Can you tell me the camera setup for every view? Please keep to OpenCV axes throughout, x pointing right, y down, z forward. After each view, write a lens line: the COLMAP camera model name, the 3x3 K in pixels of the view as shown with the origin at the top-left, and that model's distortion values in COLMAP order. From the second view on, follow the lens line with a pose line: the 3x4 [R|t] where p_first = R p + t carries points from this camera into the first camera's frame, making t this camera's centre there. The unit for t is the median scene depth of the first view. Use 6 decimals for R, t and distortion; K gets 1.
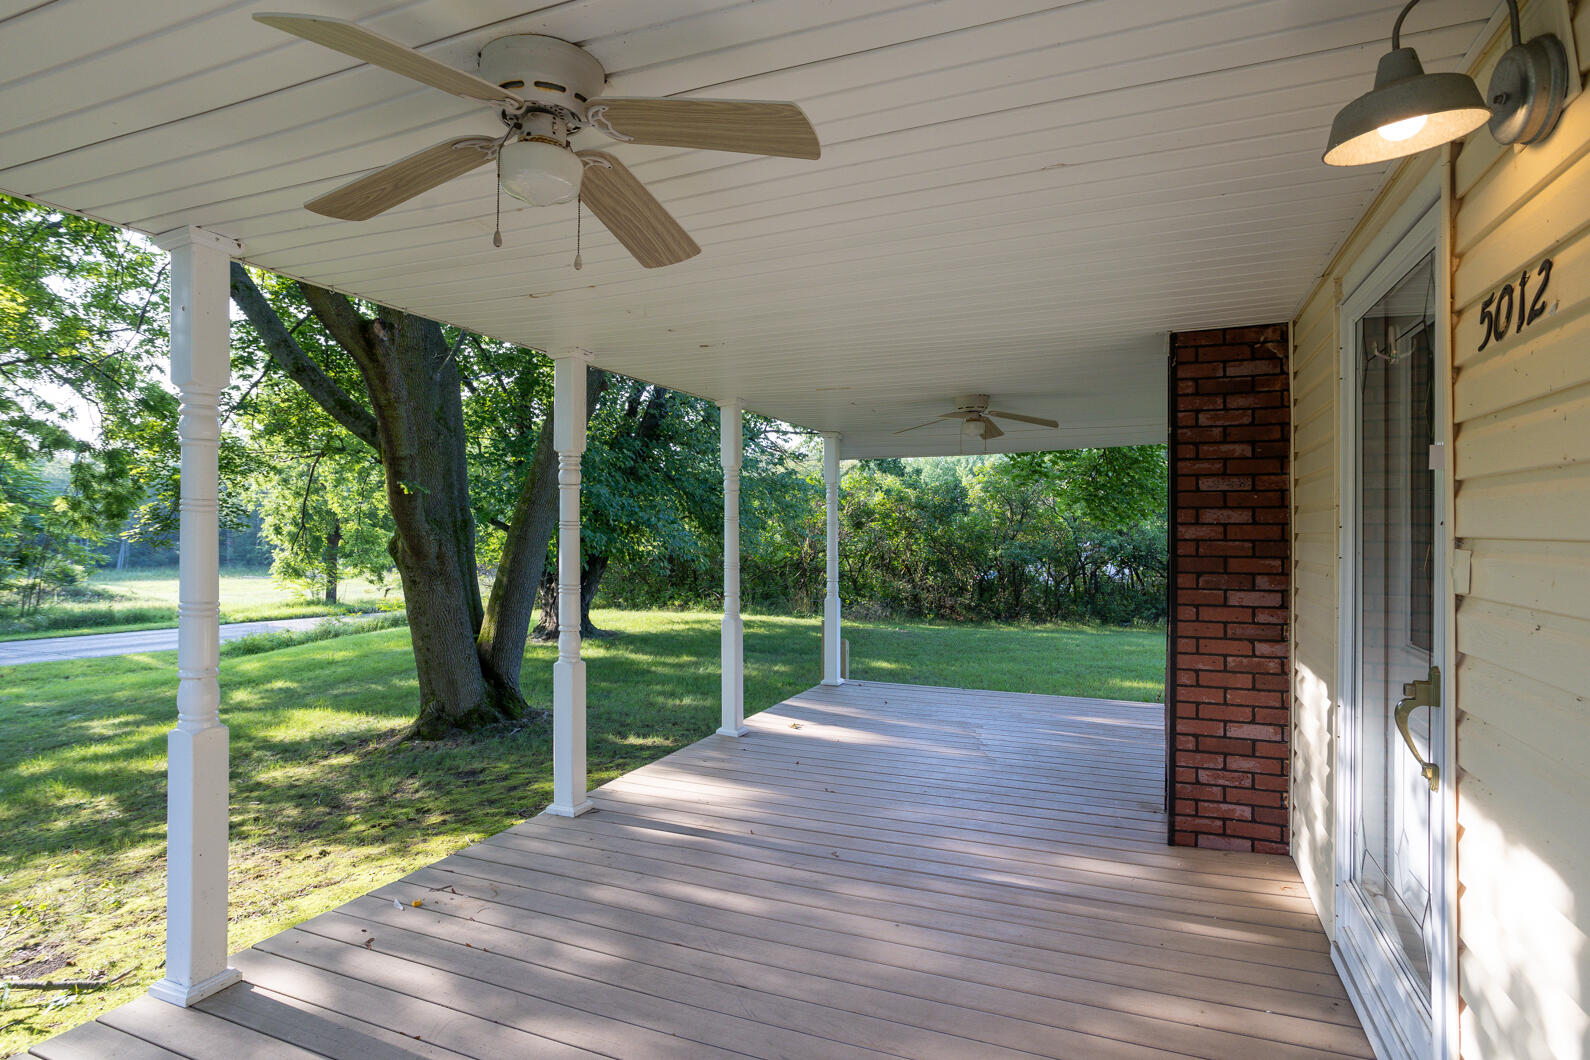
lens RADIAL K [[735.2, 0, 842.9], [0, 735.2, 523.5], [0, 0, 1]] dist [-0.036877, 0.006833]
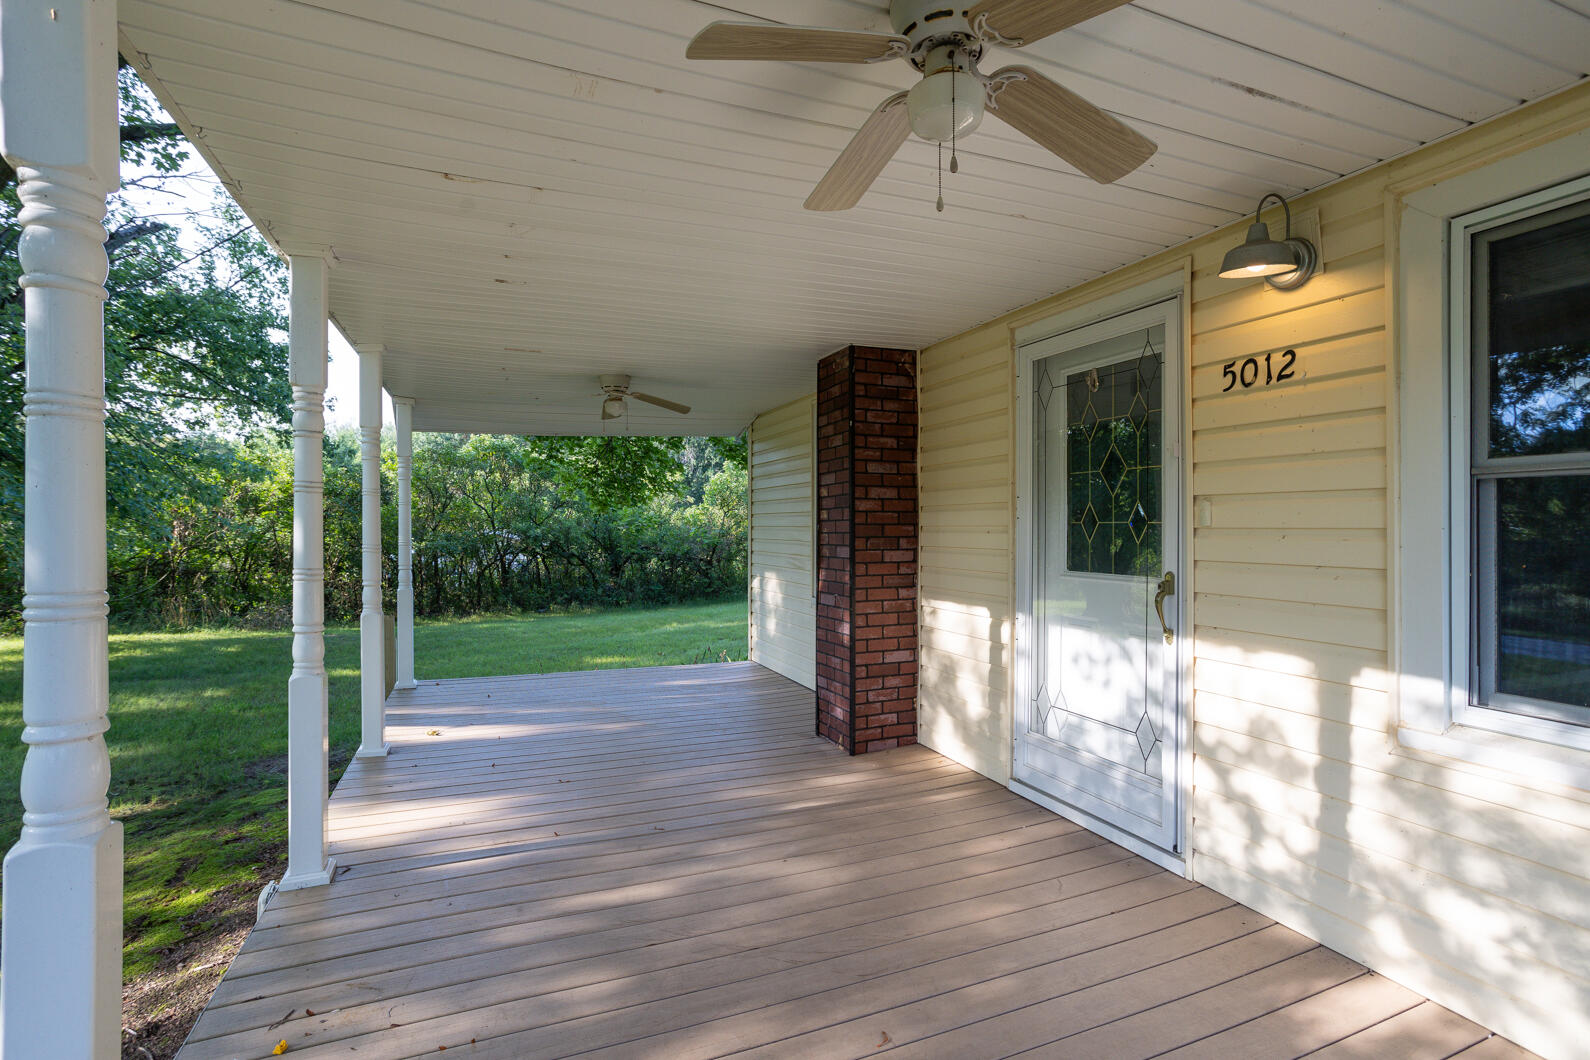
lens RADIAL K [[735.2, 0, 749.2], [0, 735.2, 523.3], [0, 0, 1]] dist [-0.036877, 0.006833]
pose [[0.755386, -0.006154, 0.655251, -0.515177], [0.000300, 0.999959, 0.009046, 0.032277], [-0.655280, -0.006636, 0.755357, 0.168329]]
